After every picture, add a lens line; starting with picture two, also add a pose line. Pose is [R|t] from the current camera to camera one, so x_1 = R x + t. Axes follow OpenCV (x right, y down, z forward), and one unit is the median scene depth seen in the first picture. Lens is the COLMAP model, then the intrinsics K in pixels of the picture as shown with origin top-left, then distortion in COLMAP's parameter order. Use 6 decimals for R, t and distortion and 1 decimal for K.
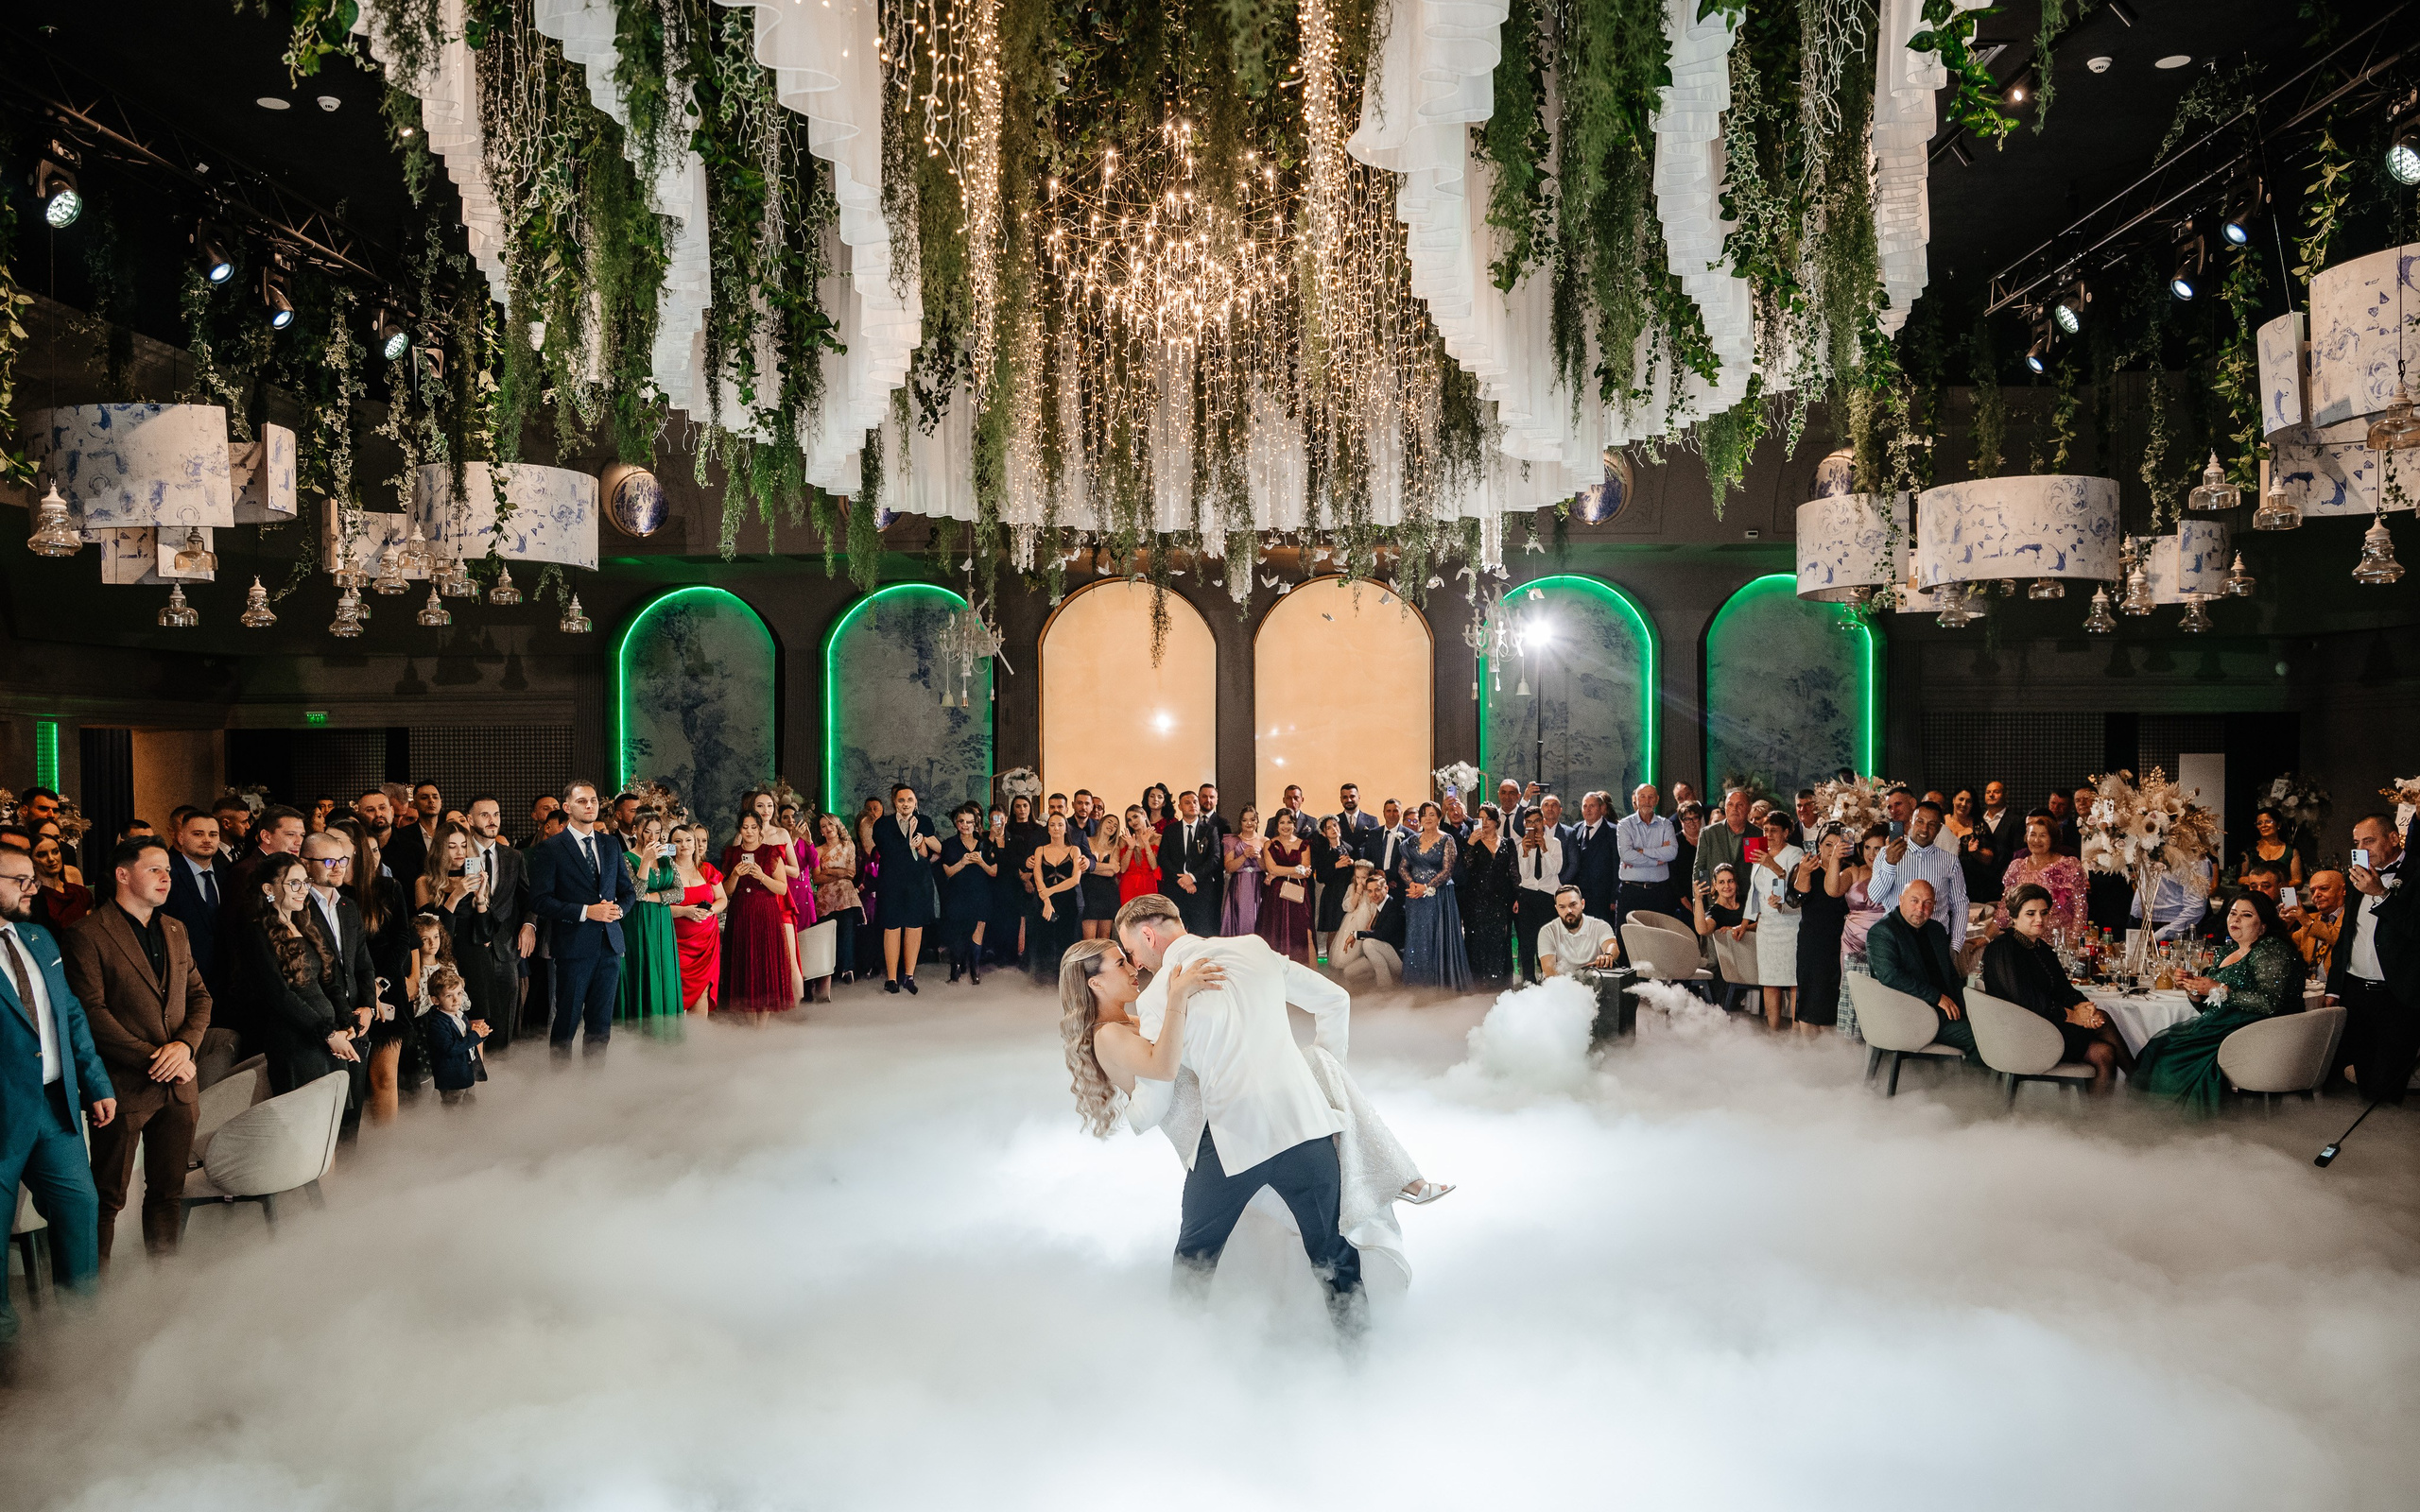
lens RADIAL K [[1661.9, 0, 1201.8], [0, 1661.9, 783.4], [0, 0, 1]] dist [-0.096045, 0.049272]
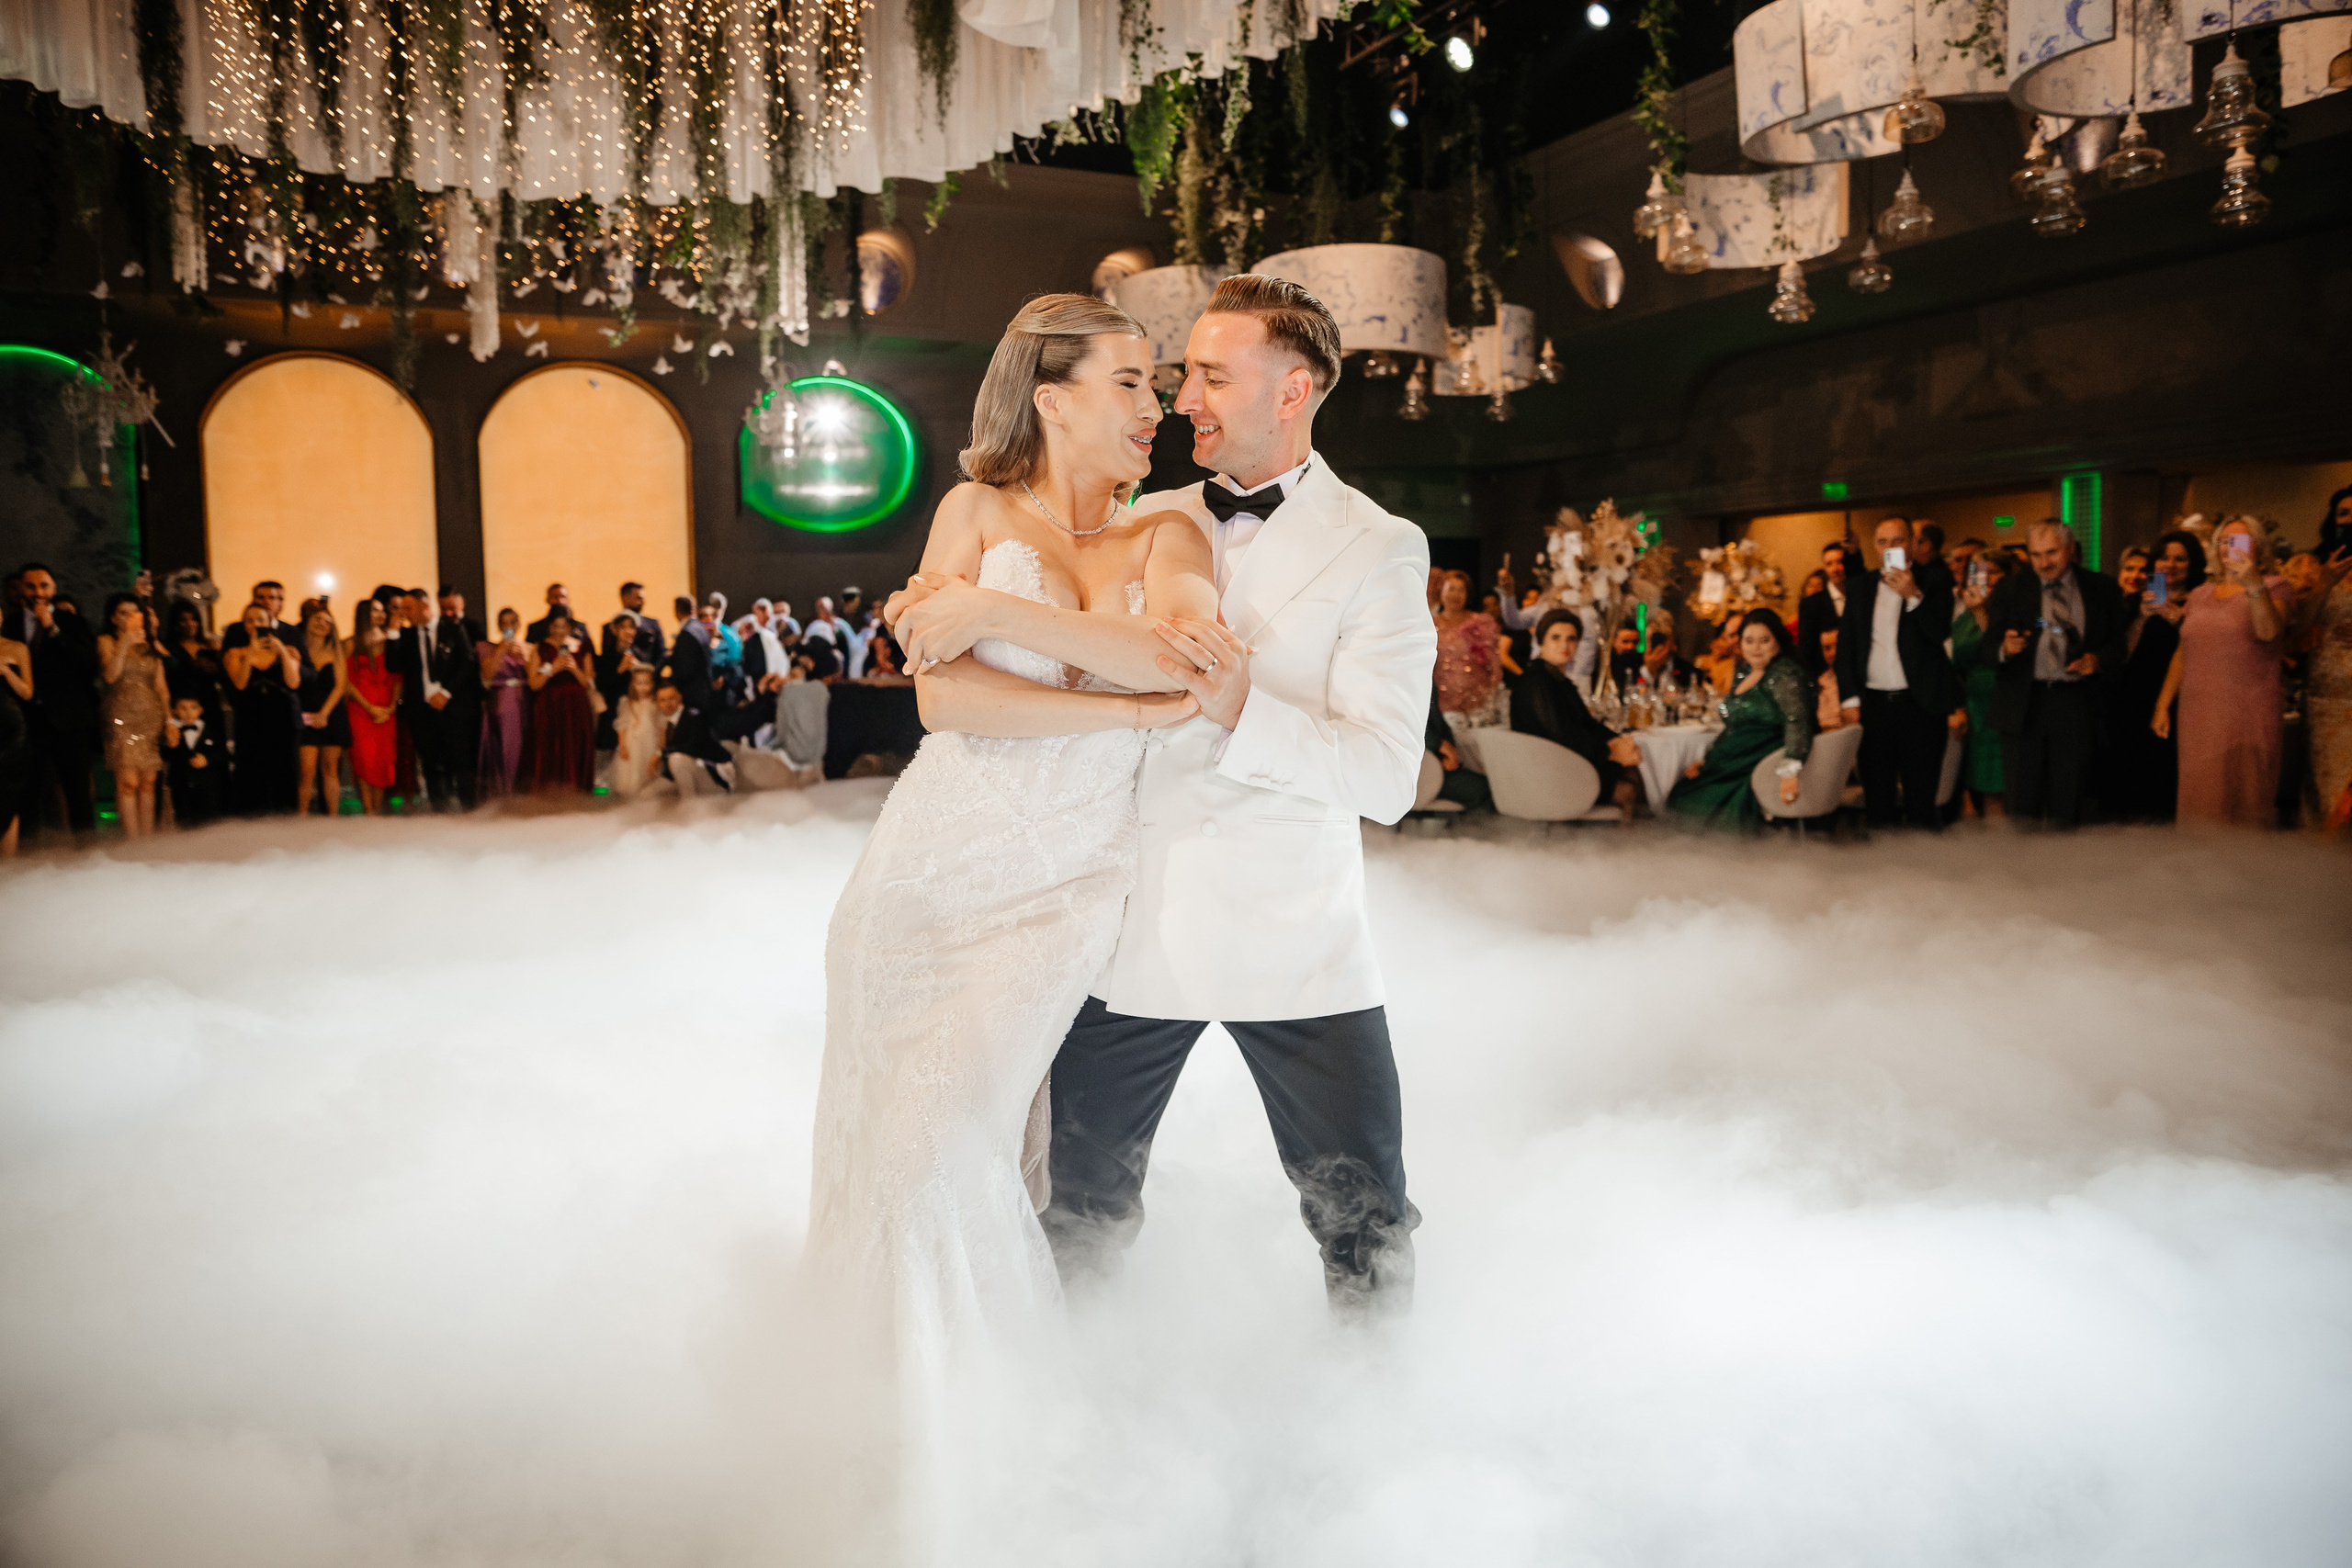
lens RADIAL K [[1619.9, 0, 1168.2], [0, 1619.9, 741.3], [0, 0, 1]] dist [-0.104212, 0.051796]
pose [[0.892200, -0.042889, 0.449599, -0.045697], [0.016172, 0.997876, 0.063100, 0.045253], [-0.451351, -0.049027, 0.890999, 0.185110]]
